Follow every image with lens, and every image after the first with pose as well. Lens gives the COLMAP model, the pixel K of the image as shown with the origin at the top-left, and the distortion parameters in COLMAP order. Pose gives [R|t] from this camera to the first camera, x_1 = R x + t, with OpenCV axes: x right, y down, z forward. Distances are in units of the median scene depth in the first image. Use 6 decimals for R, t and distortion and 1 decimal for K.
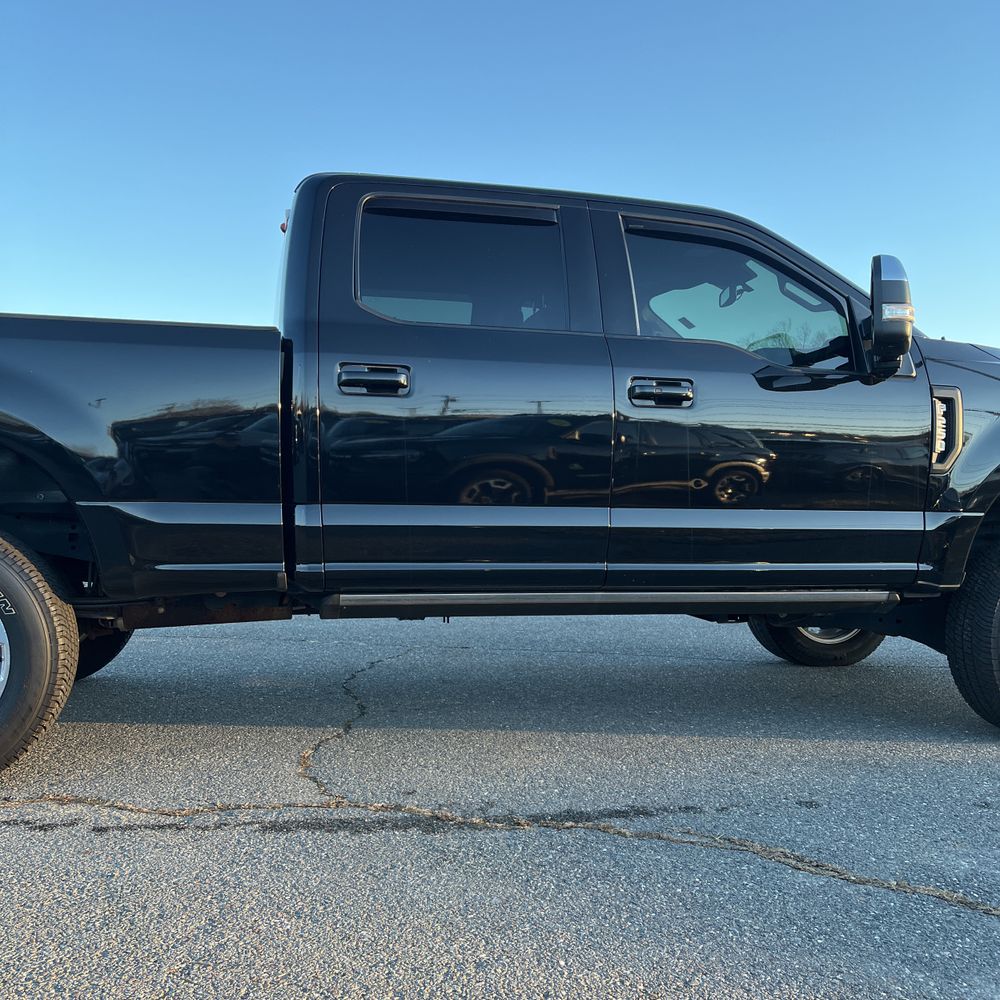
lens RADIAL K [[977.0, 0, 503.3], [0, 977.0, 498.3], [0, 0, 1]] dist [0.036191, -0.018401]
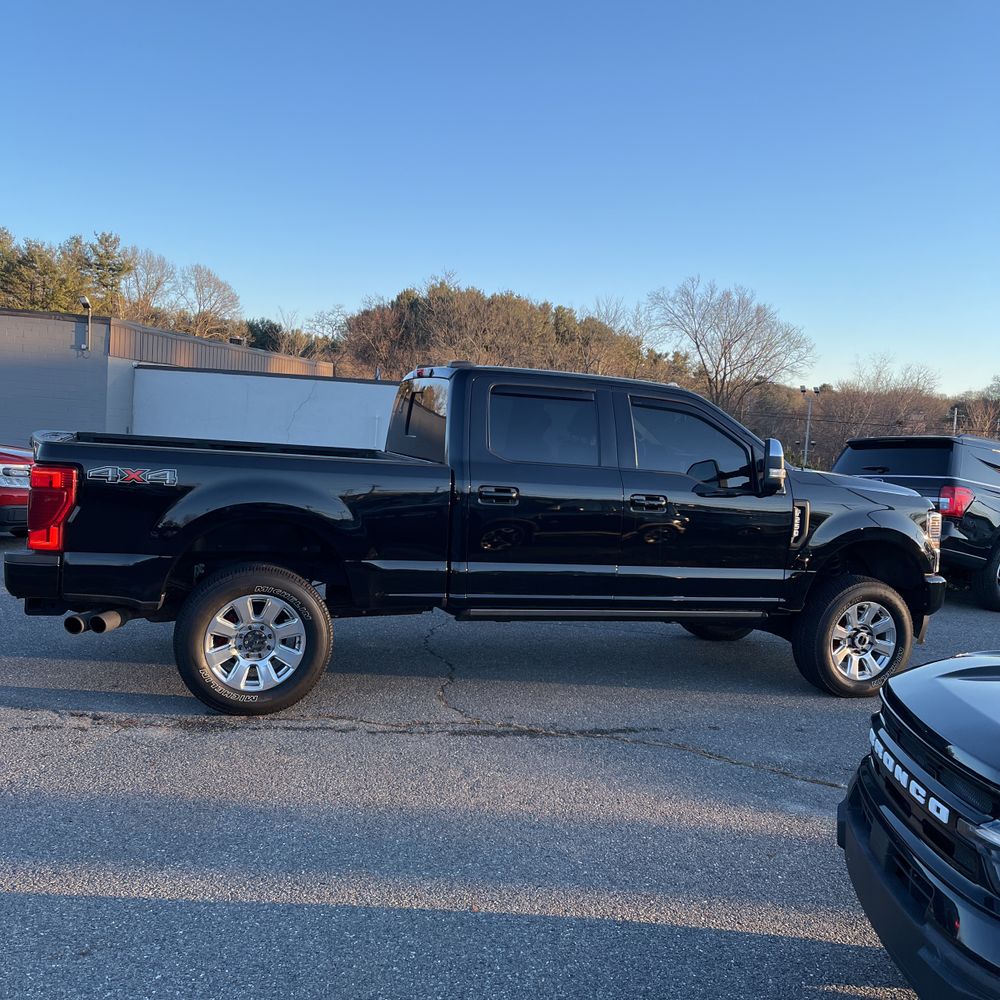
lens RADIAL K [[994.8, 0, 499.9], [0, 994.8, 488.7], [0, 0, 1]] dist [0.051616, -0.065208]
pose [[0.992979, 0.047583, 0.108301, -0.324511], [-0.055289, 0.996063, 0.069298, -0.256651], [-0.104577, -0.074800, 0.991700, -0.824835]]
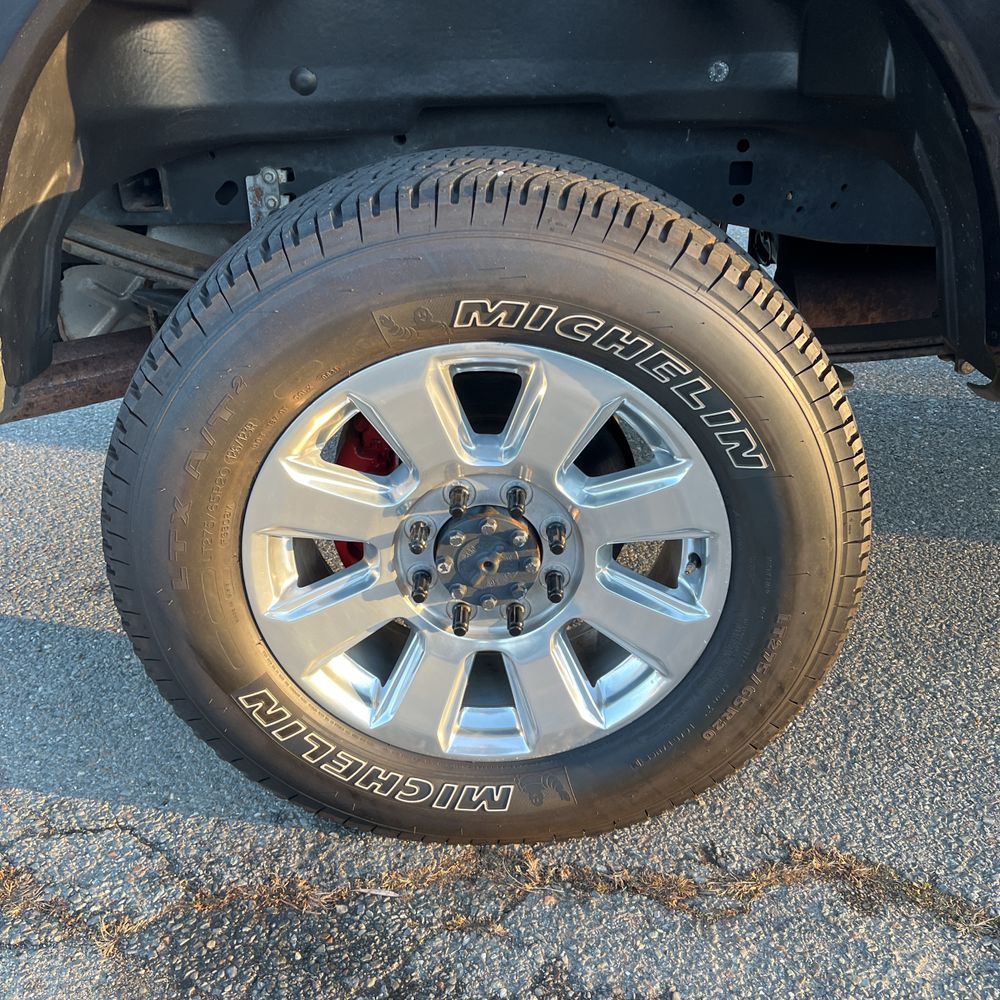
lens RADIAL K [[1005.1, 0, 500.0], [0, 1005.1, 500.0], [0, 0, 1]] dist [0.048182, -0.037608]
pose [[0.976406, 0.066241, -0.205533, -0.468569], [0.036786, 0.886856, 0.460580, -0.033392], [0.212788, -0.457274, 0.863494, 0.615833]]
